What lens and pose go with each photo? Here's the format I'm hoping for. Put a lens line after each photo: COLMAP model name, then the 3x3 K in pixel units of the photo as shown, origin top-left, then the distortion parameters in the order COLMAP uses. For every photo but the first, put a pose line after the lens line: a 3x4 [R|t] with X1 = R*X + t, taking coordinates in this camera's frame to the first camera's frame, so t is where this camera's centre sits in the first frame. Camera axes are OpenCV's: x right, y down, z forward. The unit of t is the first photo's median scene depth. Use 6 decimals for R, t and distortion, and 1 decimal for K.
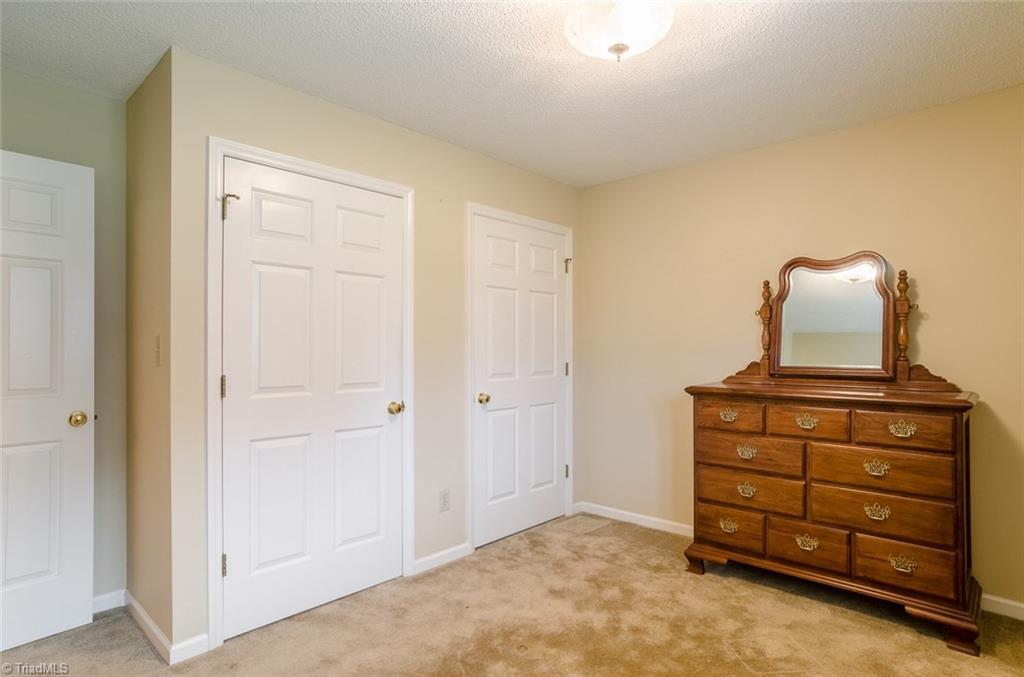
lens RADIAL K [[550.4, 0, 515.3], [0, 550.4, 346.5], [0, 0, 1]] dist [-0.056049, 0.040932]
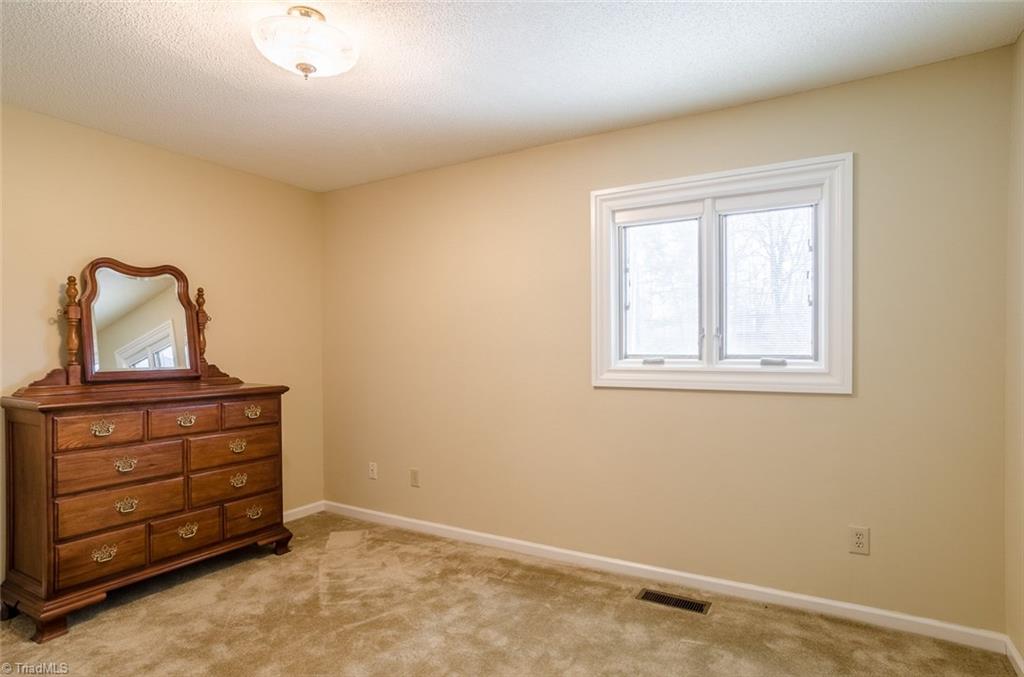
lens RADIAL K [[550.4, 0, 515.3], [0, 550.4, 346.5], [0, 0, 1]] dist [-0.056049, 0.040932]
pose [[-0.200918, 0.004912, 0.979596, -0.645772], [0.002011, 0.999987, -0.004602, -0.001989], [-0.979606, 0.001045, -0.200926, 0.559743]]
